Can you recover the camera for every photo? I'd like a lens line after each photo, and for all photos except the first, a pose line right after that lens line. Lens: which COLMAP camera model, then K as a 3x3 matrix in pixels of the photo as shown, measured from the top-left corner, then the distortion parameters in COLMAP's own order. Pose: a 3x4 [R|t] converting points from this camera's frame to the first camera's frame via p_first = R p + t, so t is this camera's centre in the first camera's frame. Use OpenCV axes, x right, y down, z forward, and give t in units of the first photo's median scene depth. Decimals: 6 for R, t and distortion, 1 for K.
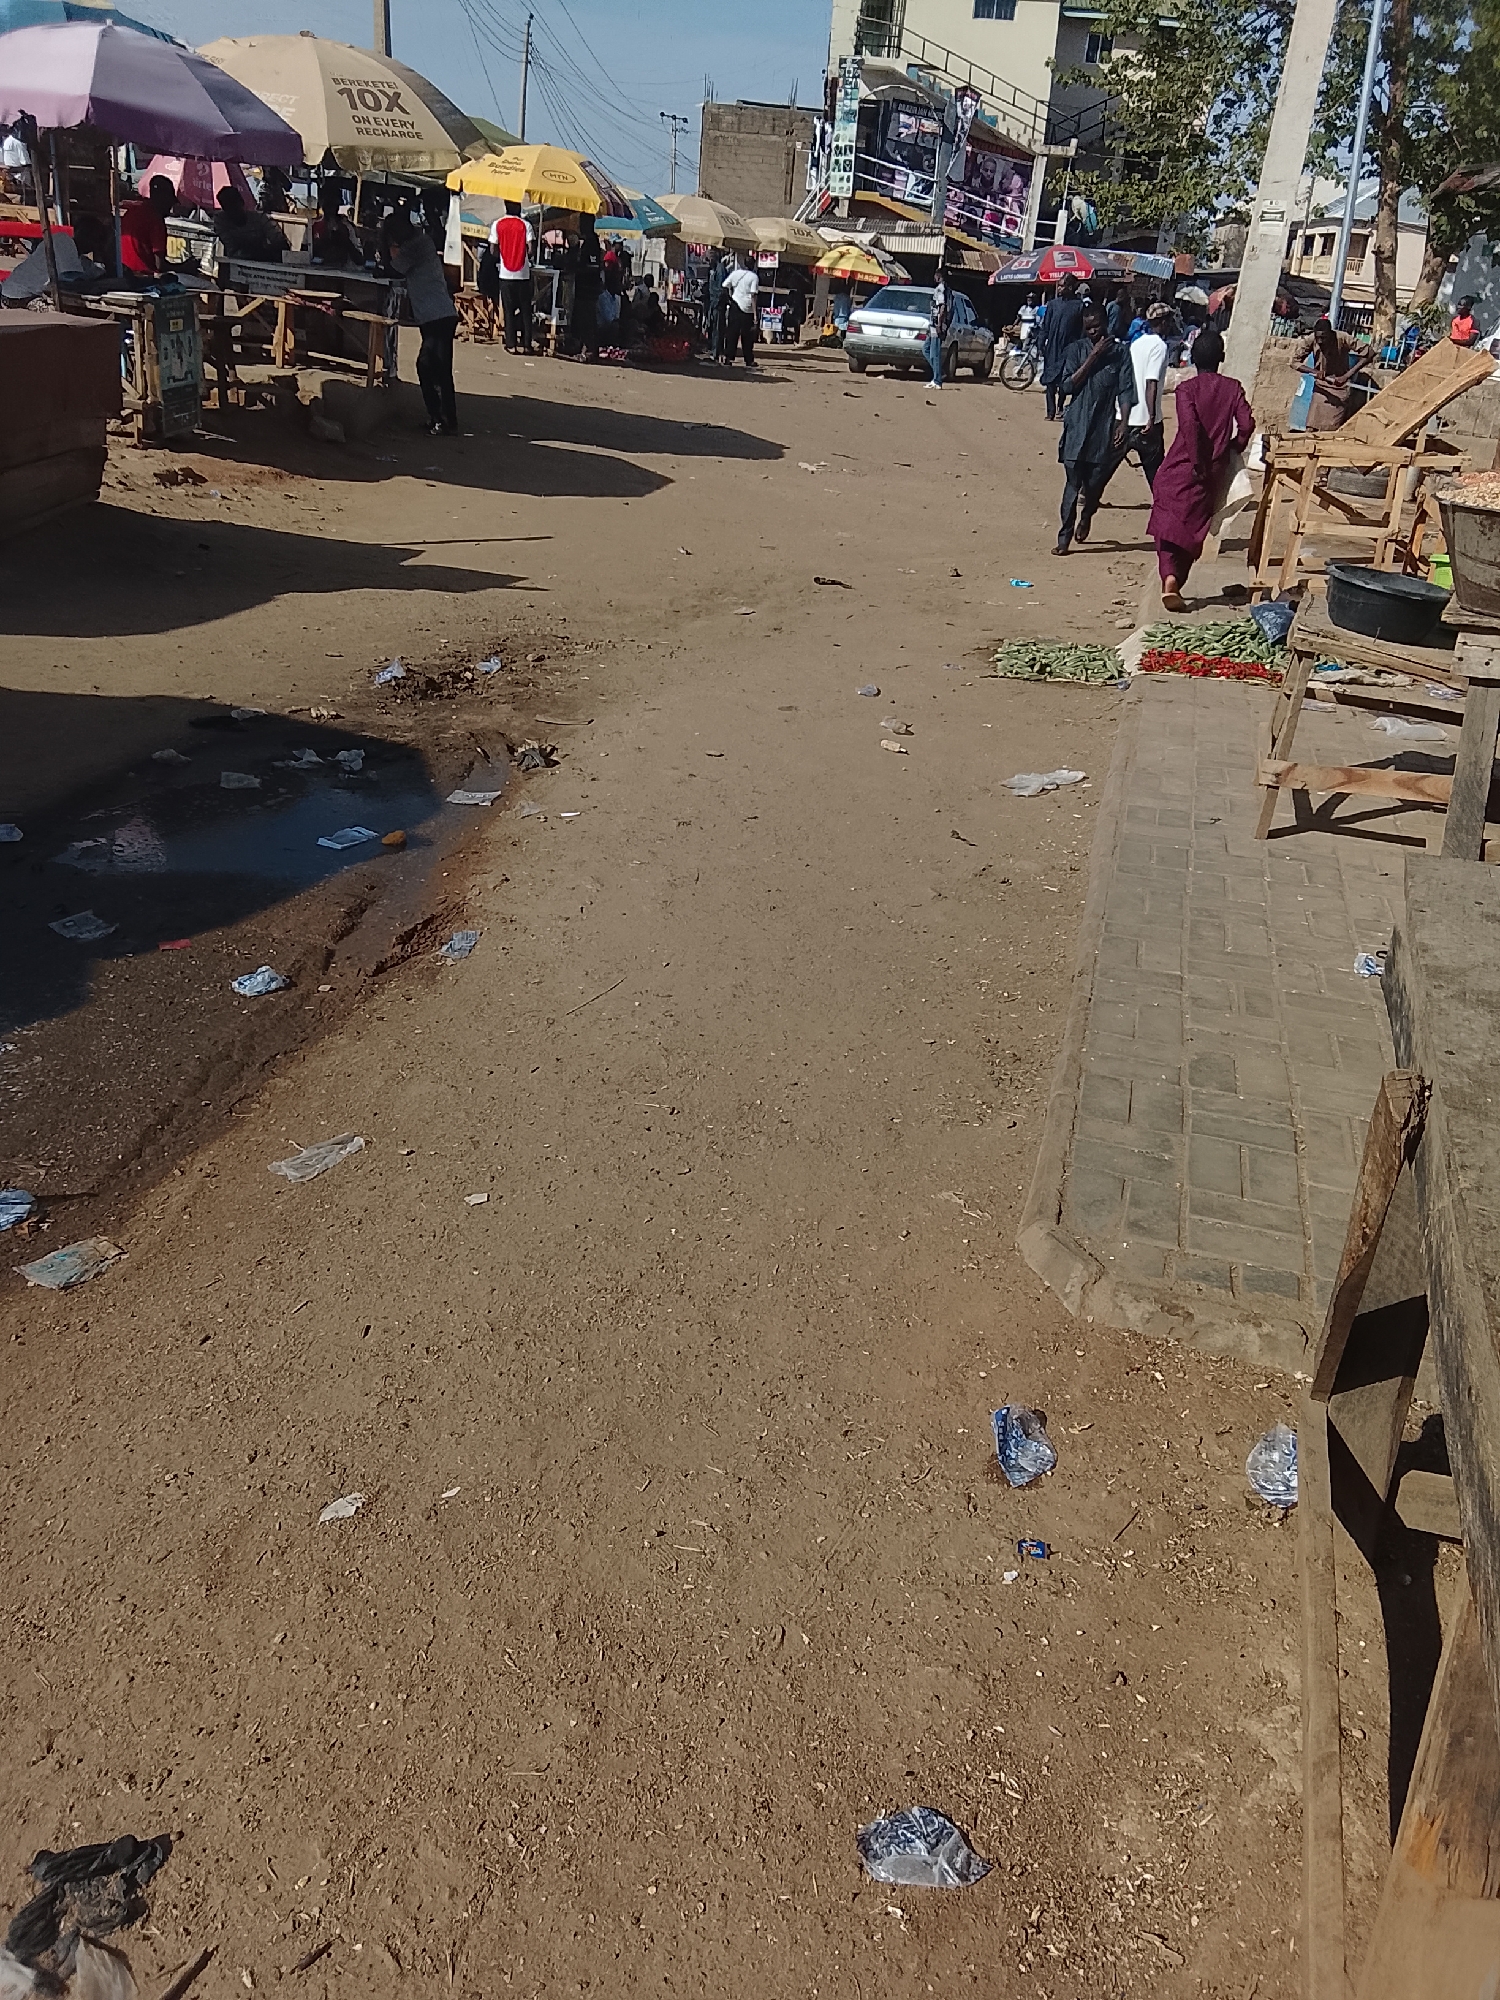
lens RADIAL K [[1564.8, 0, 750.0], [0, 1564.8, 1000.0], [0, 0, 1]] dist [0.113420, -0.178699]
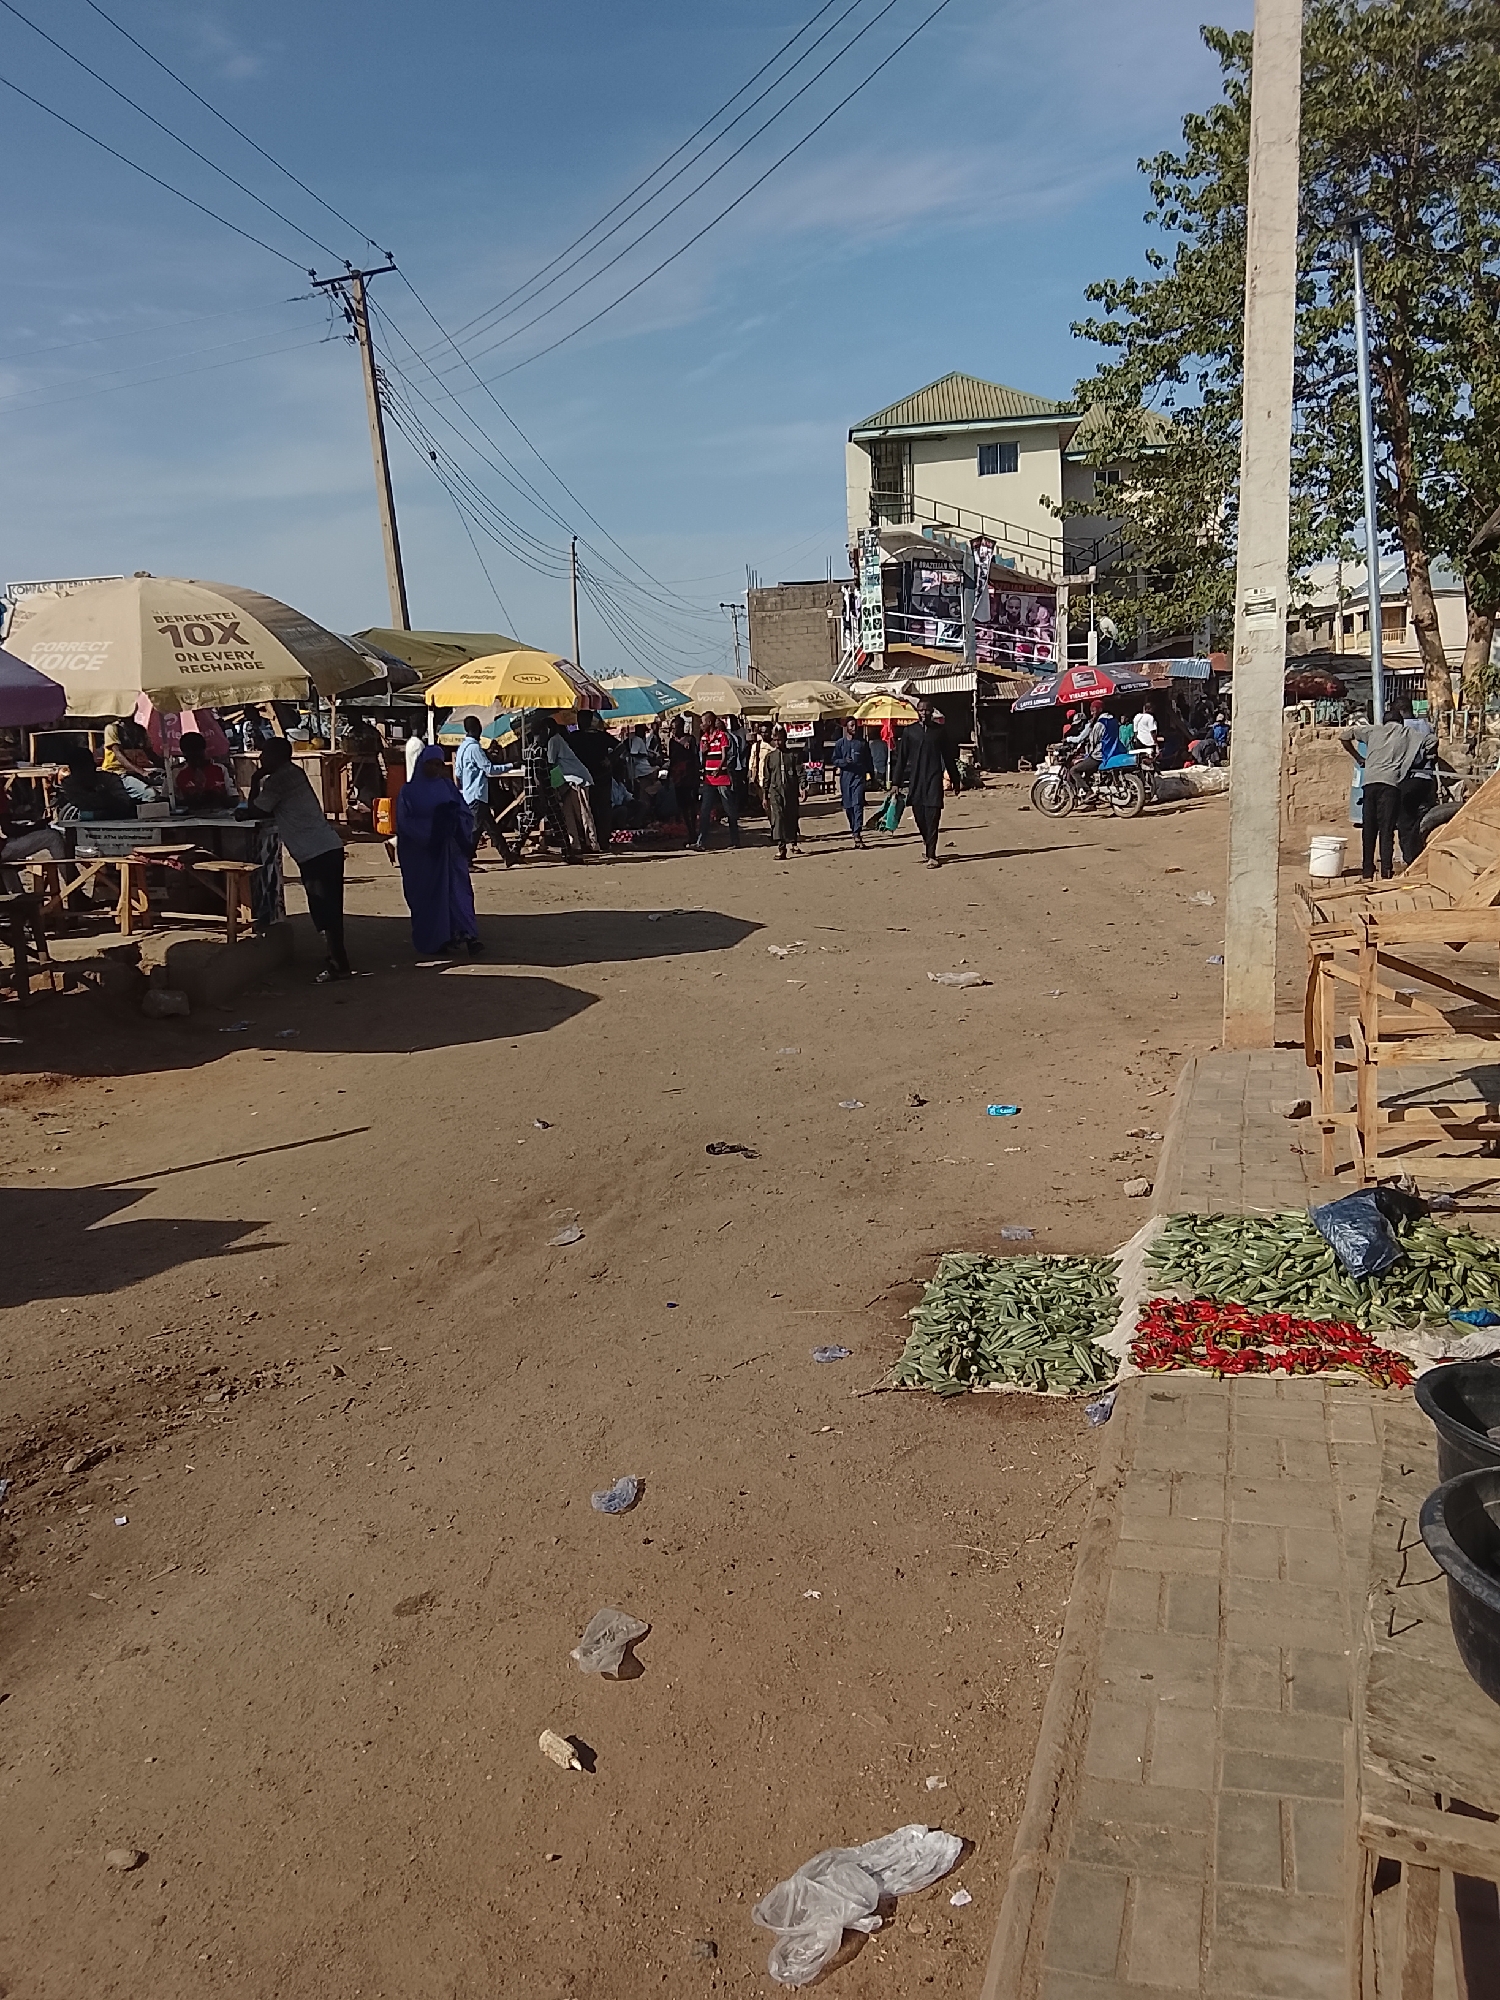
lens RADIAL K [[1702.3, 0, 746.4], [0, 1702.3, 1033.5], [0, 0, 1]] dist [0.201831, -0.448272]
pose [[0.990224, -0.132191, -0.044529, 0.056875], [0.116498, 0.959309, -0.257205, -0.064214], [0.076717, 0.249503, 0.965330, 0.133407]]
